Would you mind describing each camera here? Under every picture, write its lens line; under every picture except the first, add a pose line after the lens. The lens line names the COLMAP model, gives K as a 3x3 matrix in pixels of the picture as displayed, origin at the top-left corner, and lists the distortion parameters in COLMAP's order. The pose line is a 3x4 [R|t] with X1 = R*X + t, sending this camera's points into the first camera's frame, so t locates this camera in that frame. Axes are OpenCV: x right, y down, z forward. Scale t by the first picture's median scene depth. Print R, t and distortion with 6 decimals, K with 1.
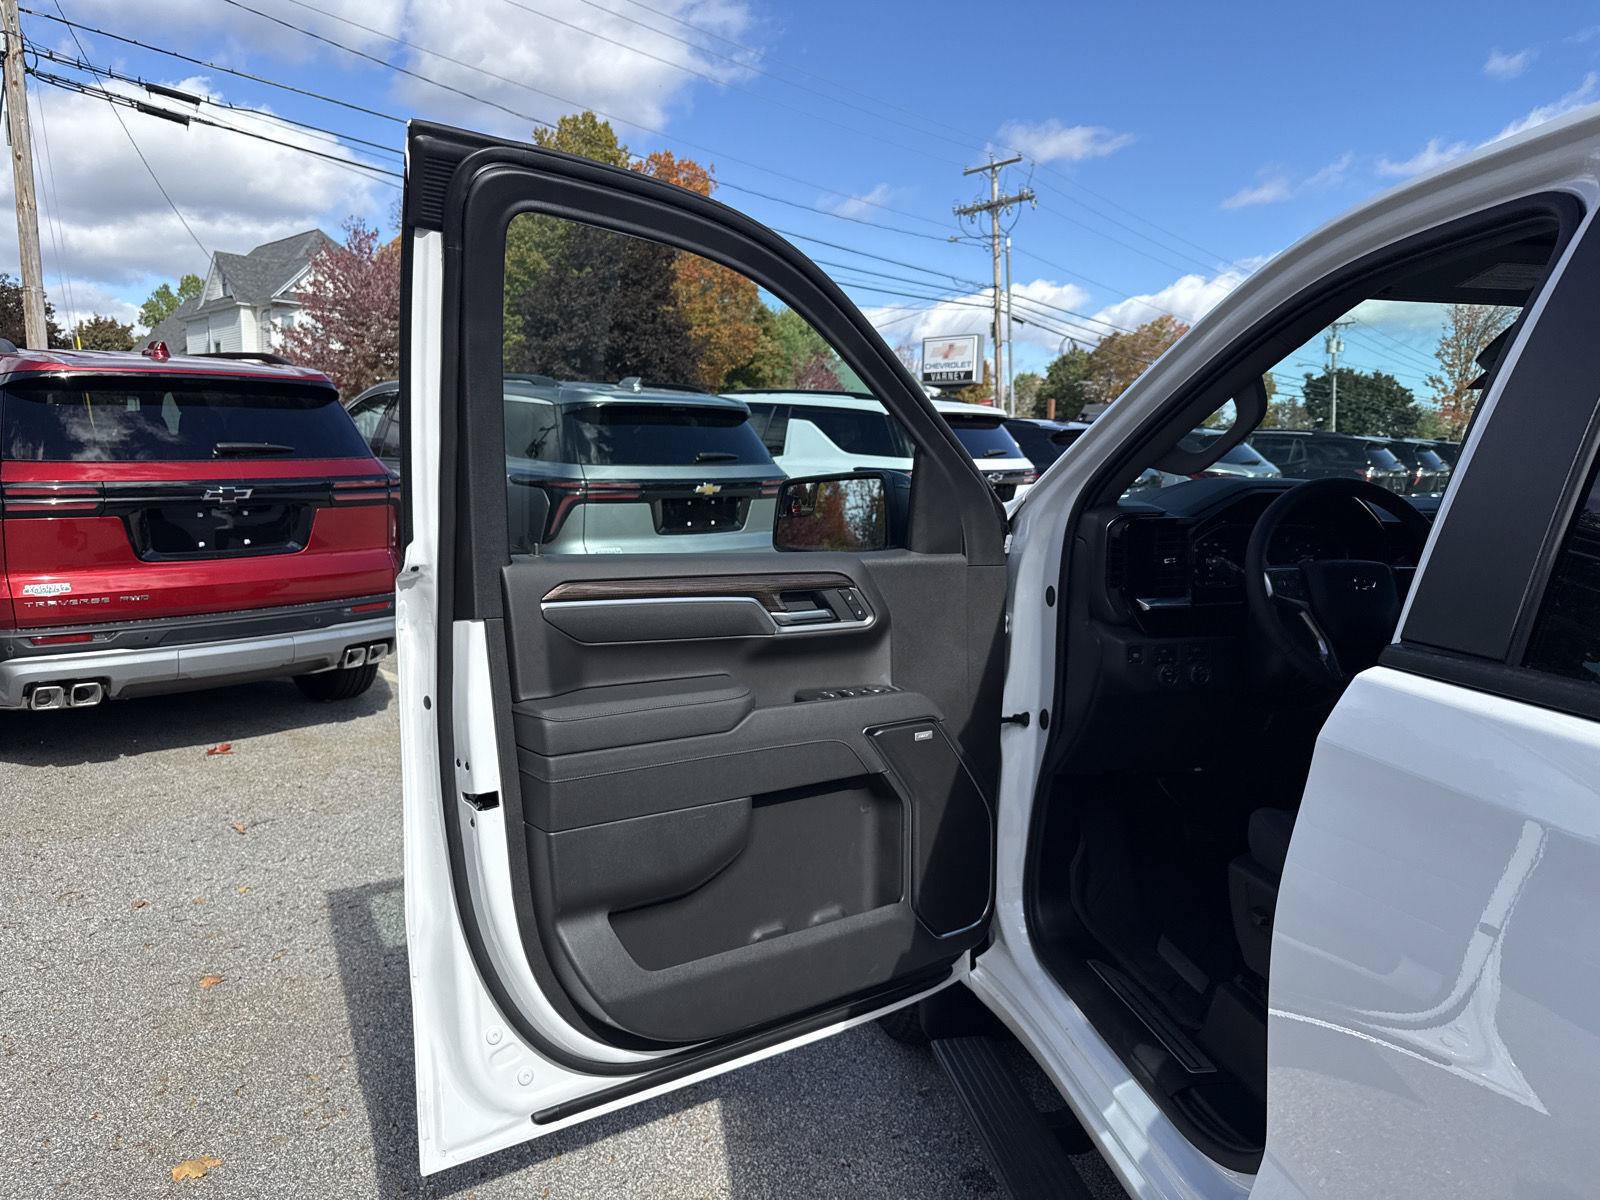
lens RADIAL K [[1148.0, 0, 800.3], [0, 1148.0, 600.5], [0, 0, 1]] dist [0.049707, -0.039870]
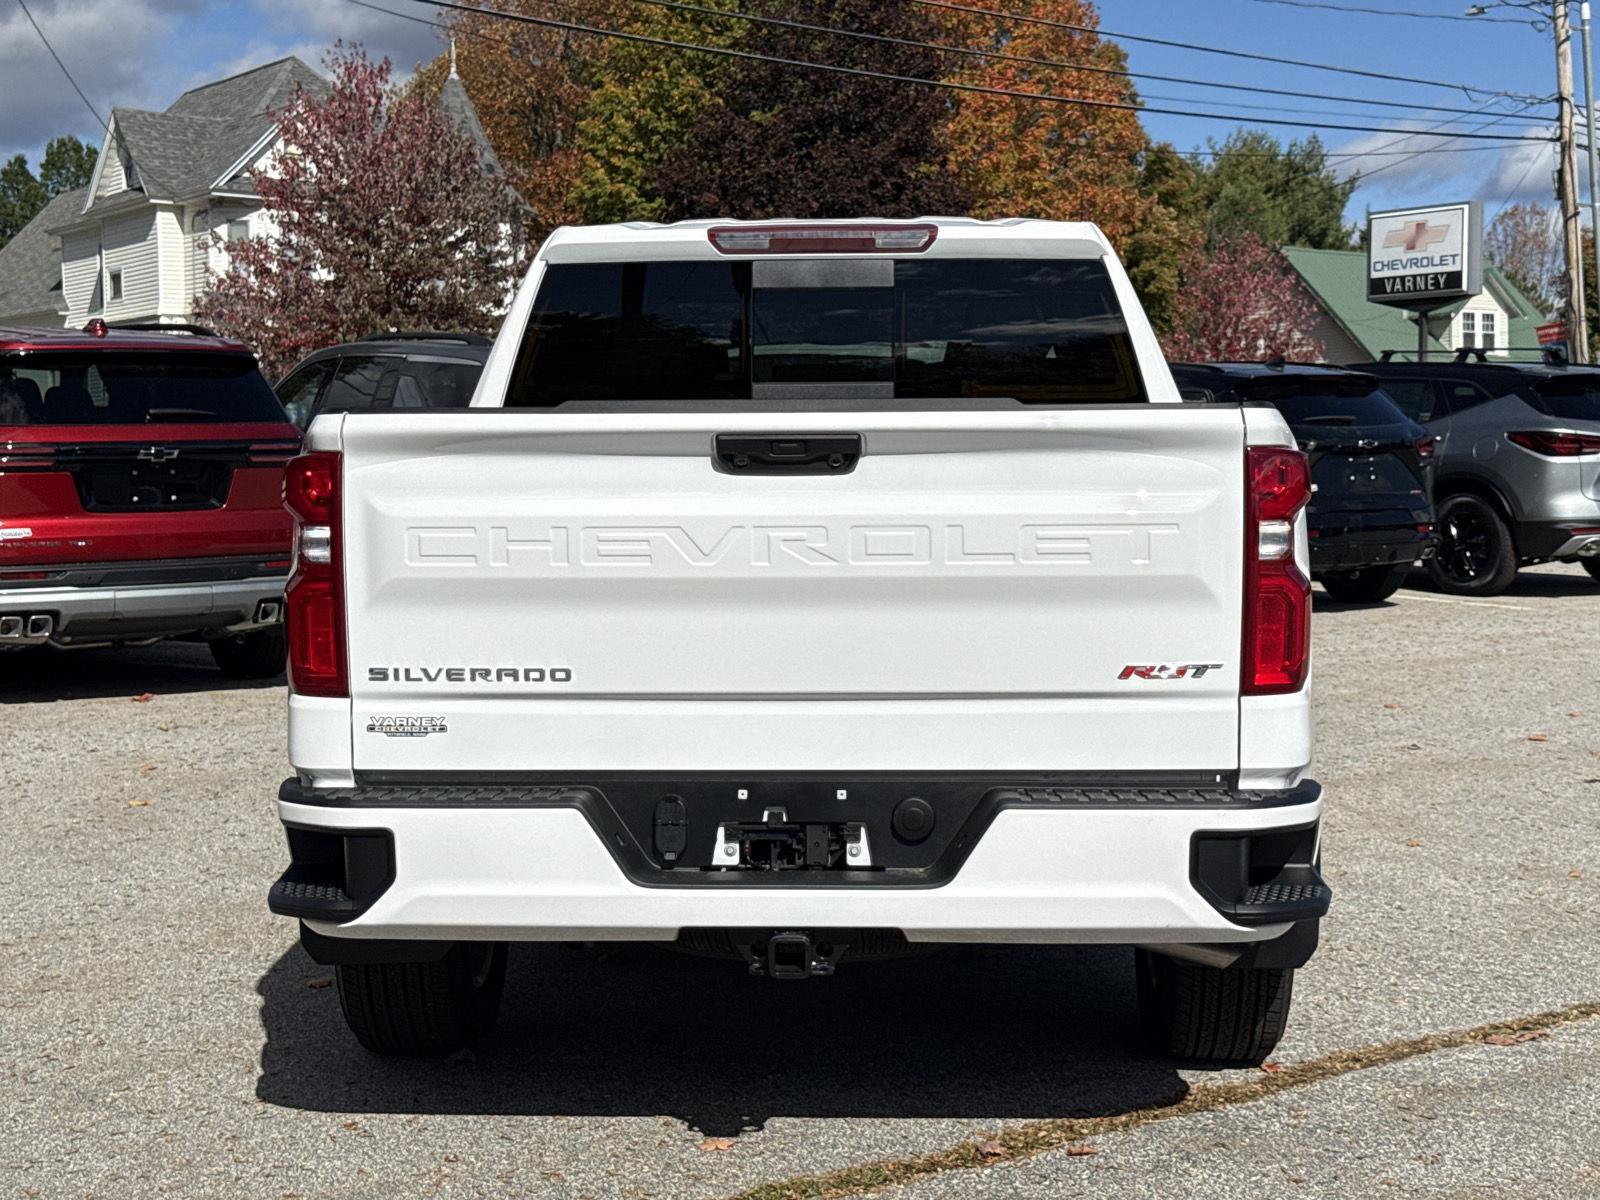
lens RADIAL K [[2455.0, 0, 839.9], [0, 2455.0, 587.3], [0, 0, 1]] dist [0.109760, 0.000000]
pose [[0.984230, -0.018713, -0.175900, 0.047059], [0.005674, 0.997217, -0.074344, 0.017957], [0.176802, 0.072174, 0.981597, -0.100374]]
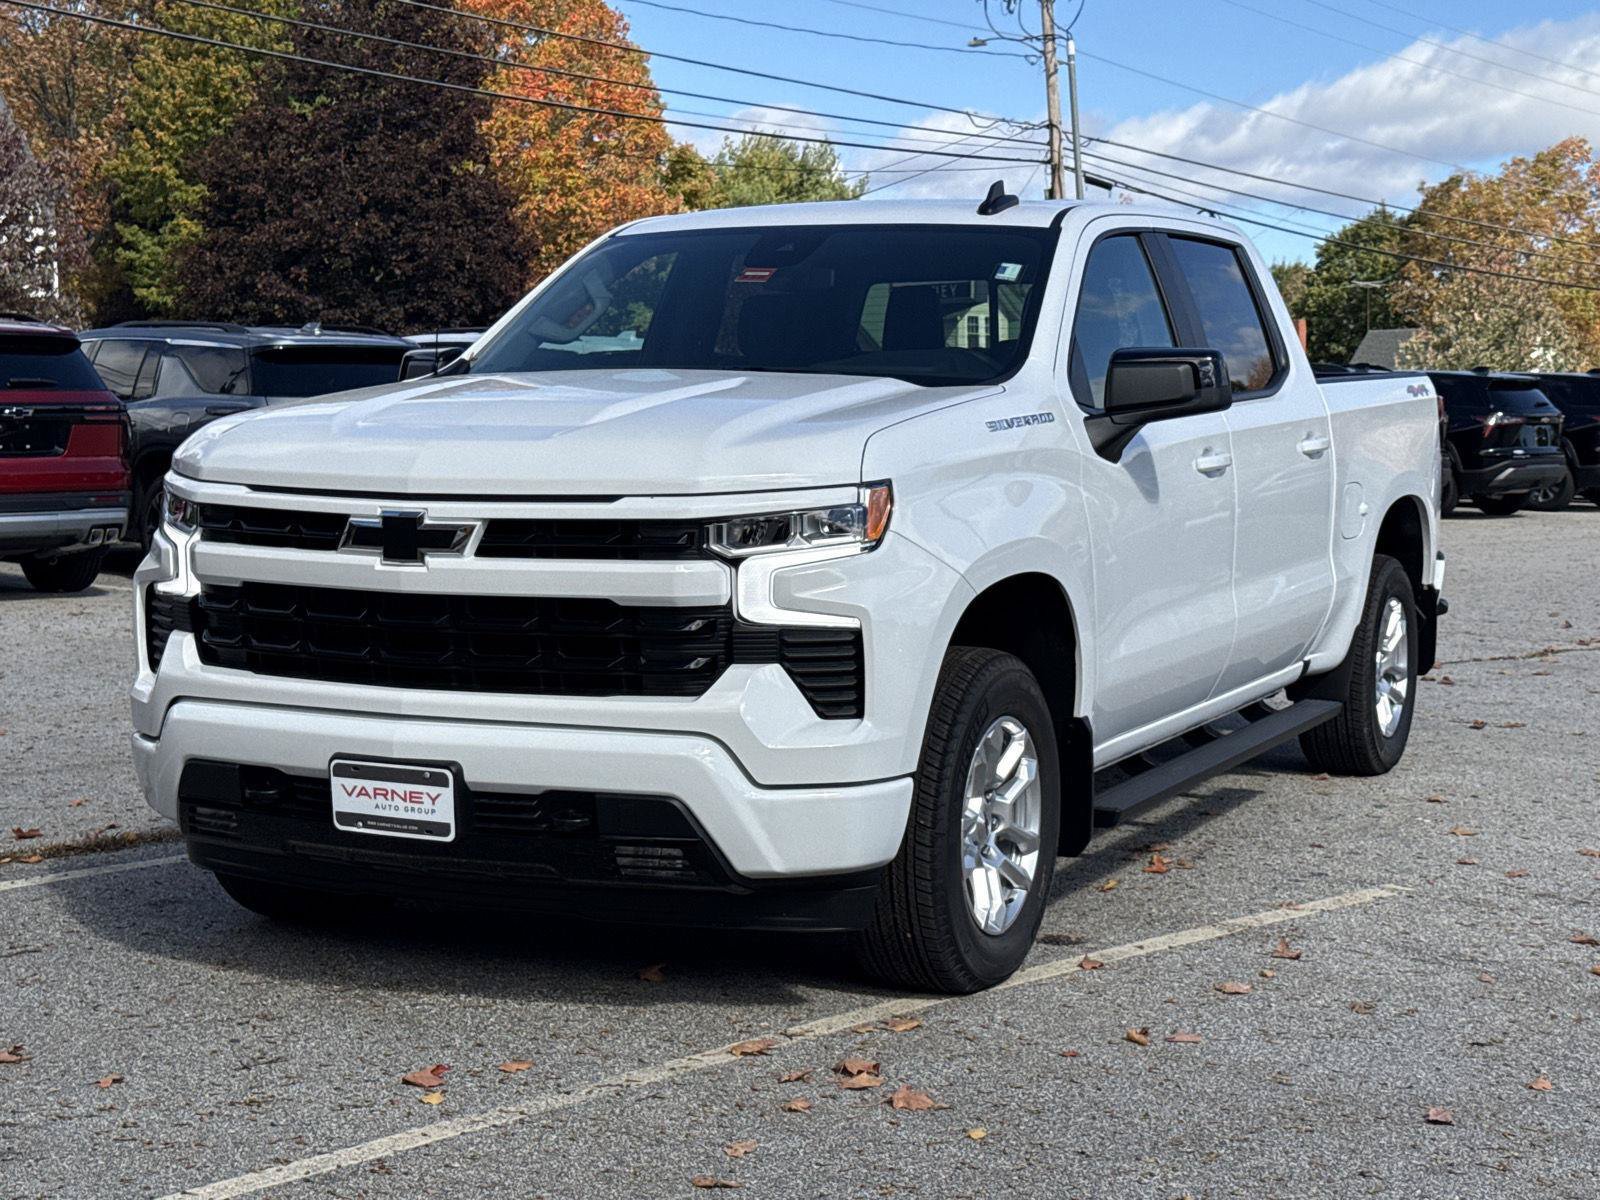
lens RADIAL K [[2455.0, 0, 846.6], [0, 2455.0, 596.0], [0, 0, 1]] dist [0.109760, 0.000000]
pose [[0.999476, -0.025288, 0.020207, 0.040029], [0.026553, 0.997530, -0.065028, 0.030799], [-0.018513, 0.065531, 0.997679, -0.177169]]
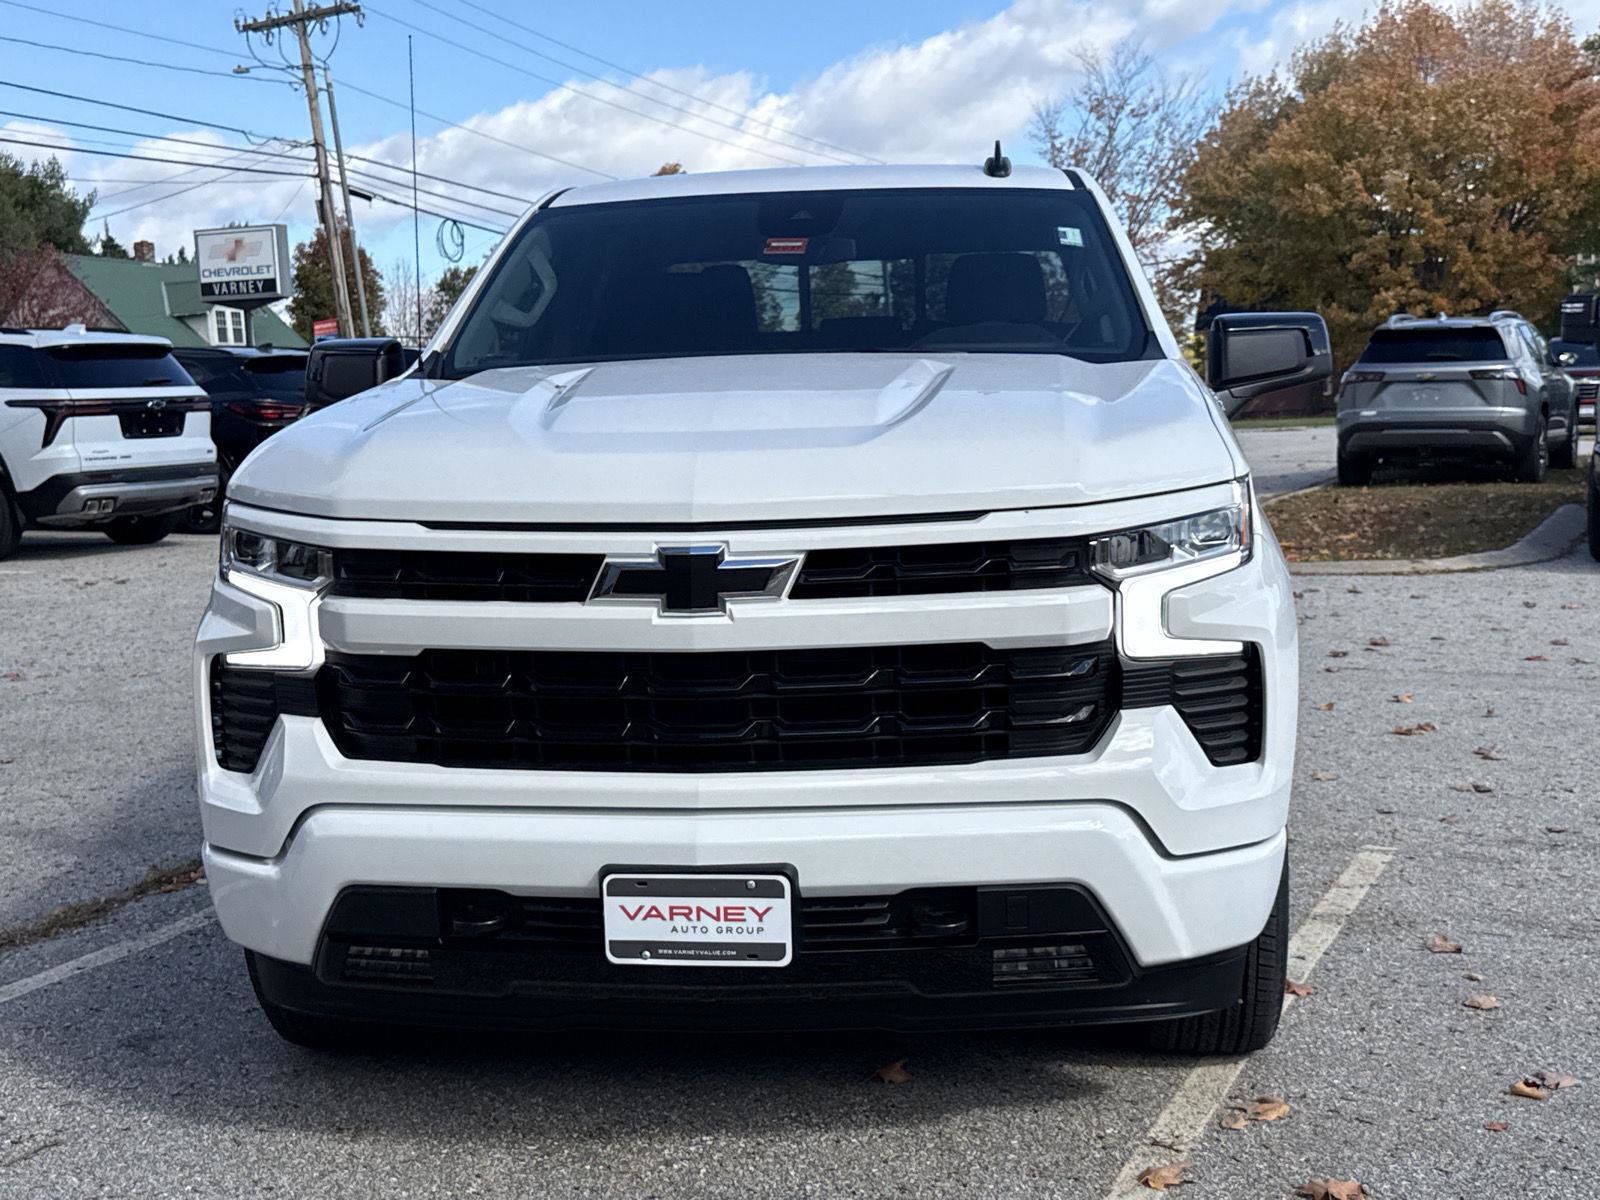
lens RADIAL K [[2012.3, 0, 779.3], [0, 2012.3, 589.8], [0, 0, 1]] dist [0.098156, 0.000000]
pose [[0.938227, -0.093816, 0.333059, 0.010117], [0.106049, 0.994185, -0.018699, 0.024190], [-0.329368, 0.052864, 0.942720, -0.142685]]
